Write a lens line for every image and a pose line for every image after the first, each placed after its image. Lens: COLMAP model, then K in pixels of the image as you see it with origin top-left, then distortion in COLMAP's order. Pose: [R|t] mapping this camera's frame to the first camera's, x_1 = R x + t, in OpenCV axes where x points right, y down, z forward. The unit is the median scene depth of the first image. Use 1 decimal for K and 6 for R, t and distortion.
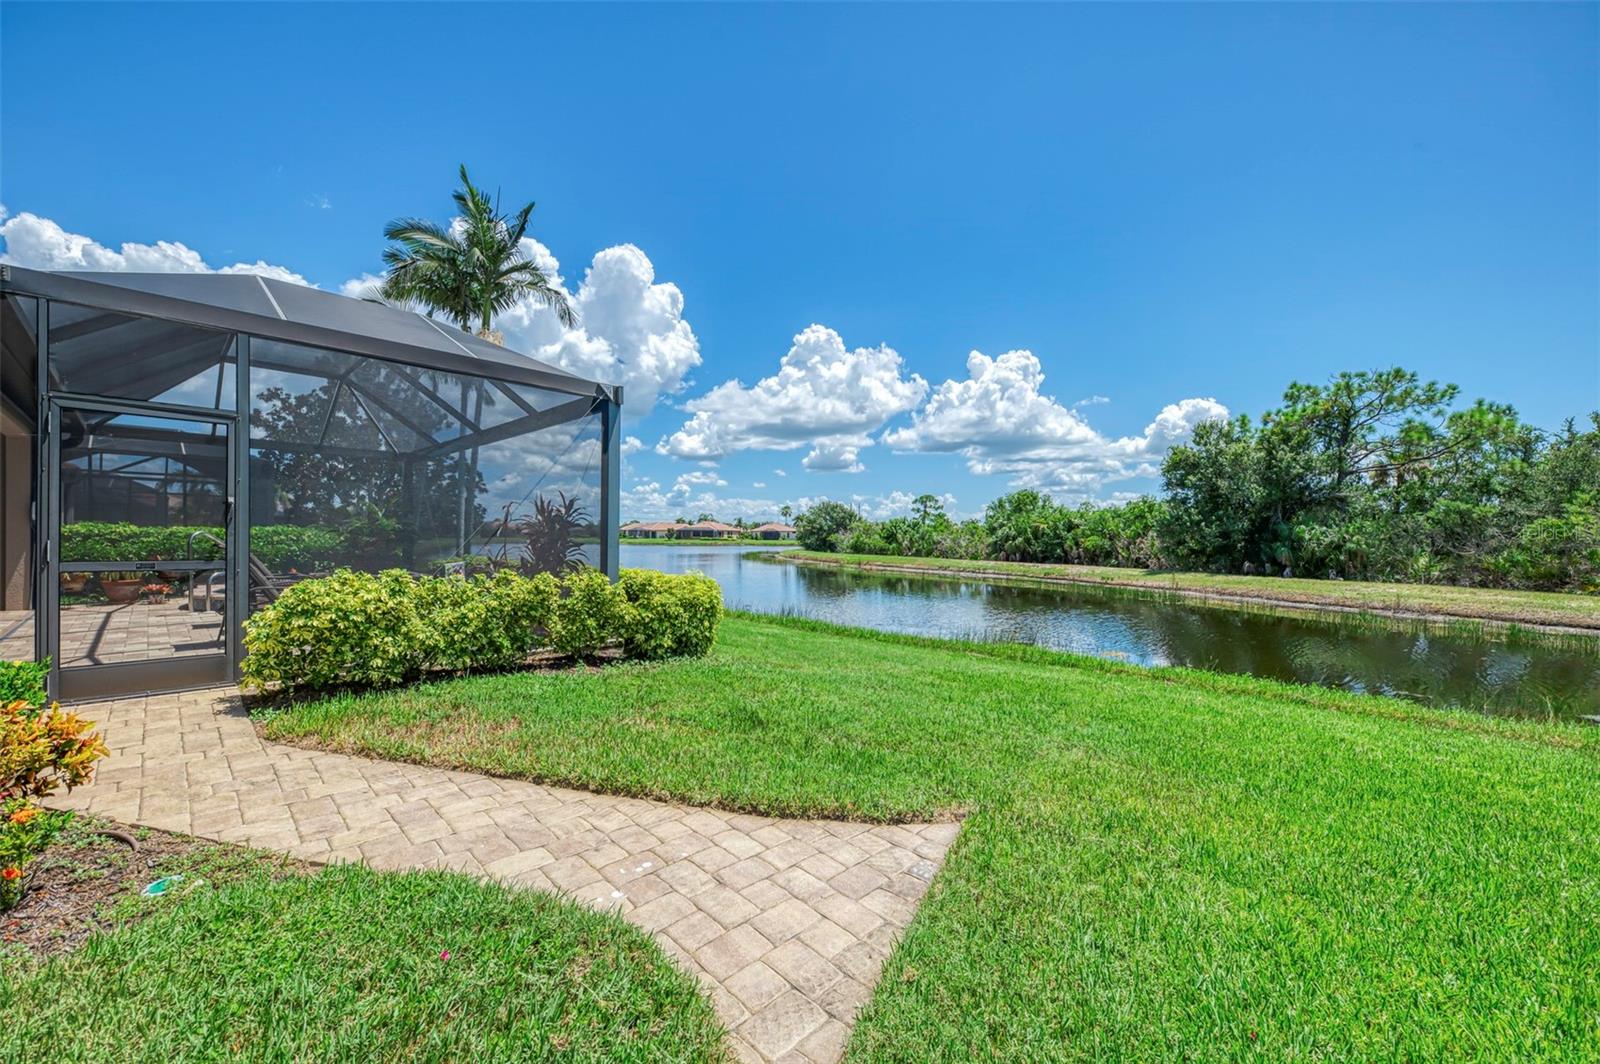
lens RADIAL K [[613.0, 0, 798.8], [0, 613.0, 536.3], [0, 0, 1]] dist [0.010991, -0.005810]
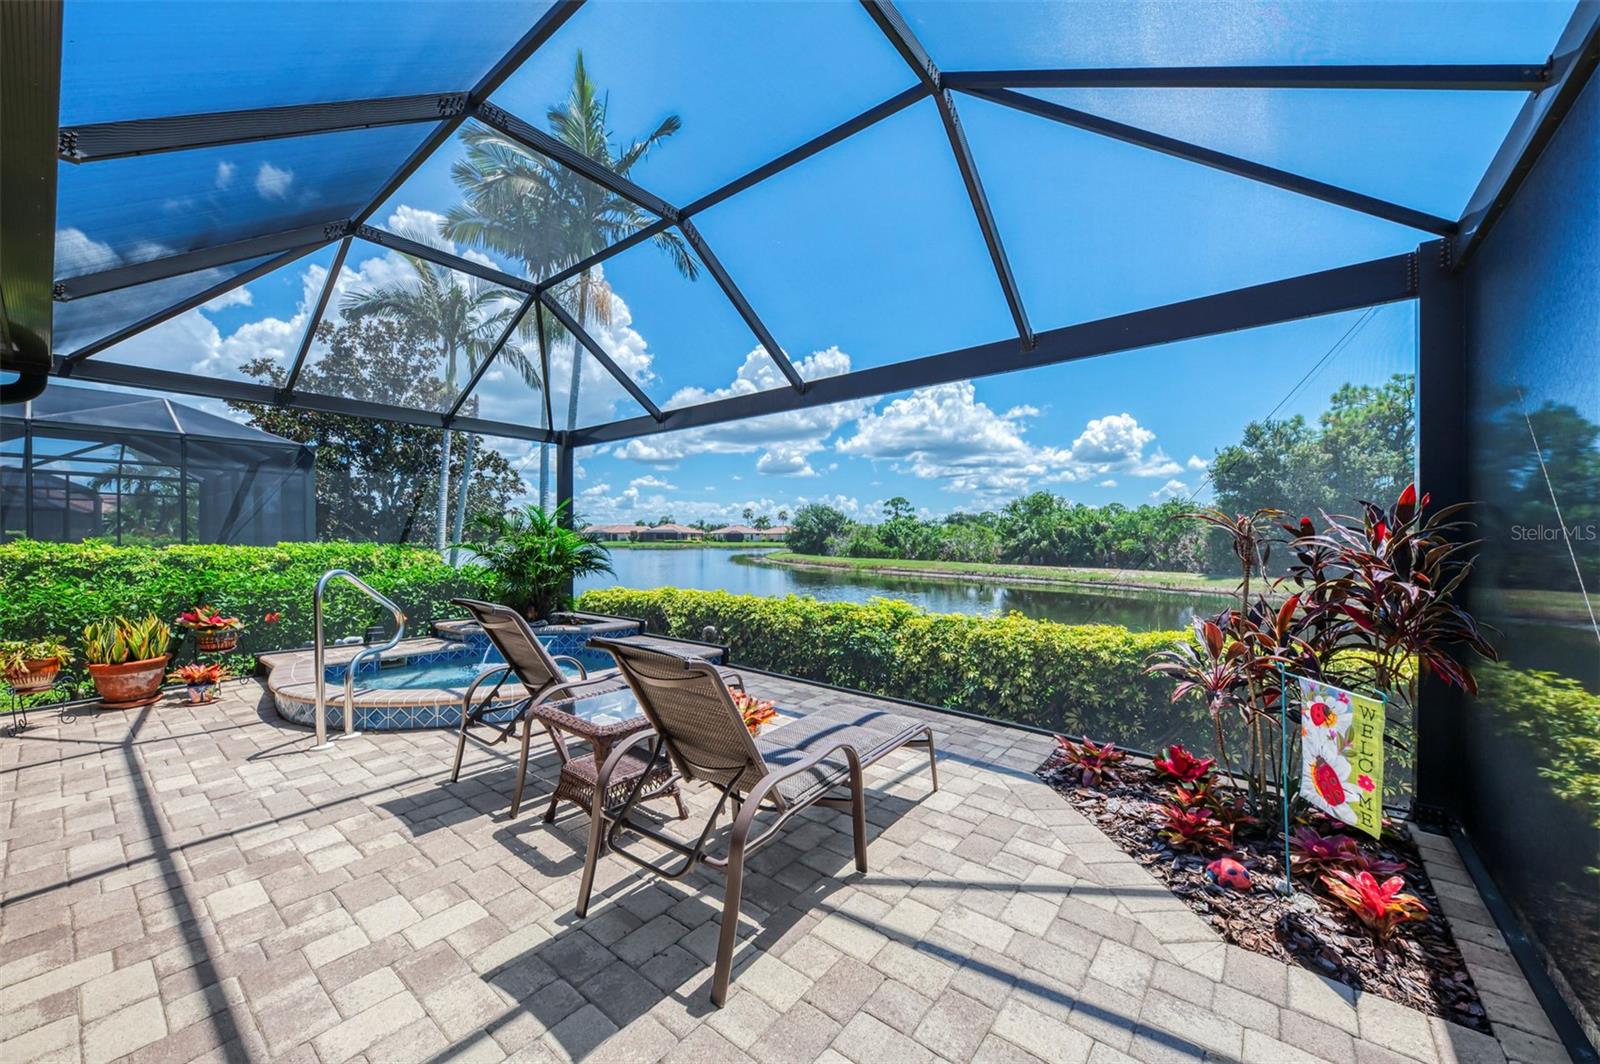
lens RADIAL K [[594.2, 0, 800.0], [0, 594.2, 532.0], [0, 0, 1]] dist [0.009562, -0.005024]
pose [[0.996497, -0.004926, 0.083487, -0.075521], [0.005714, 0.999941, -0.009198, -0.003694], [-0.083437, 0.009643, 0.996466, 0.059400]]
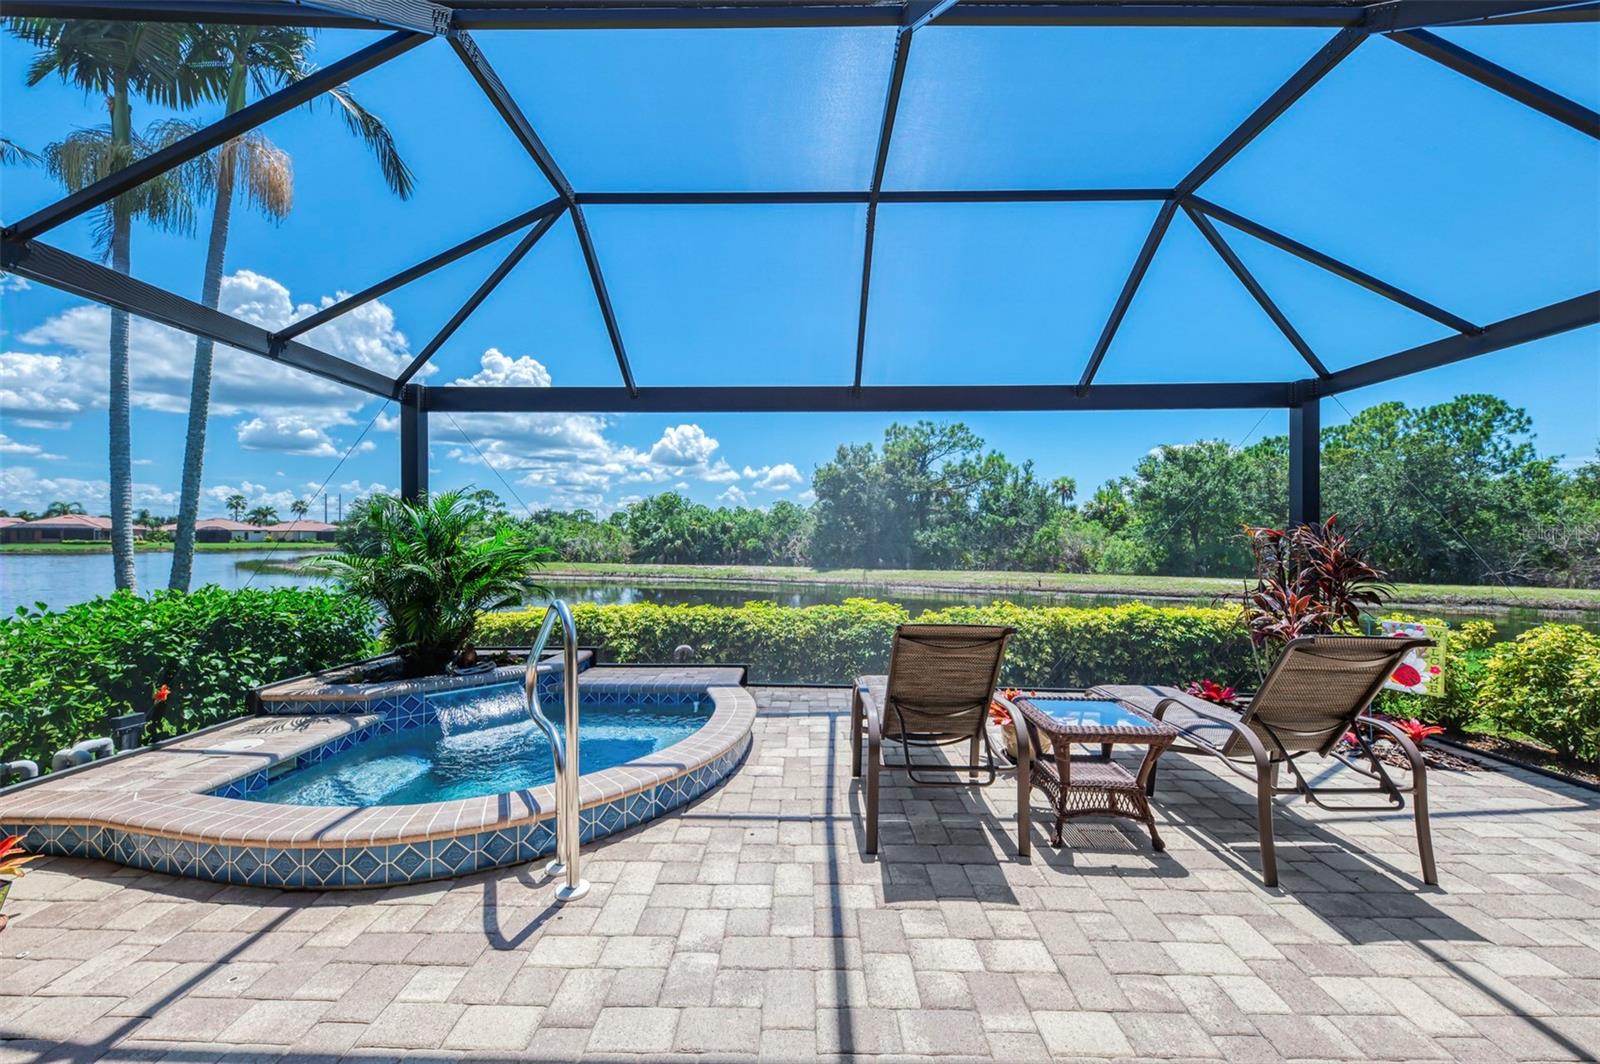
lens RADIAL K [[613.0, 0, 798.8], [0, 613.0, 536.3], [0, 0, 1]] dist [0.010991, -0.005810]
pose [[0.733443, -0.005214, 0.679731, -0.128005], [0.003918, 0.999986, 0.003443, -0.004738], [-0.679740, 0.000138, 0.733453, 0.083370]]
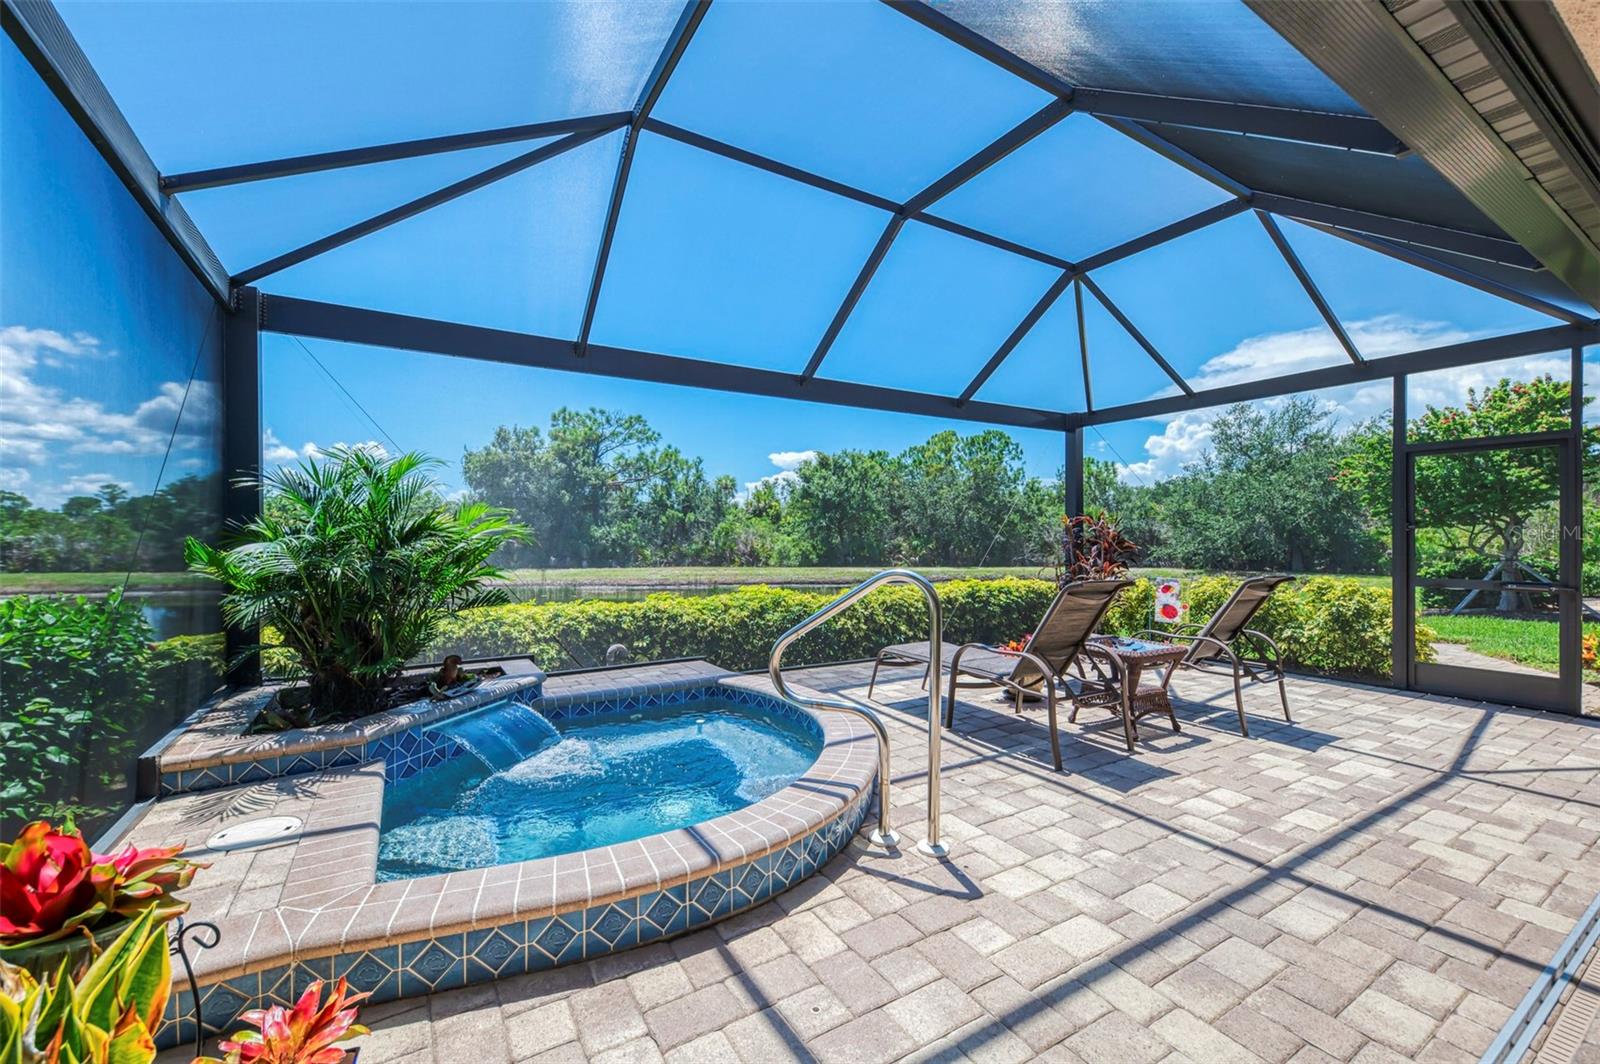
lens RADIAL K [[644.2, 0, 793.3], [0, 644.2, 532.1], [0, 0, 1]] dist [0.007219, -0.000186]
pose [[0.265614, -0.002723, 0.964076, -0.151880], [0.001708, 0.999996, 0.002354, -0.003239], [-0.964078, 0.001021, 0.265617, 0.114885]]
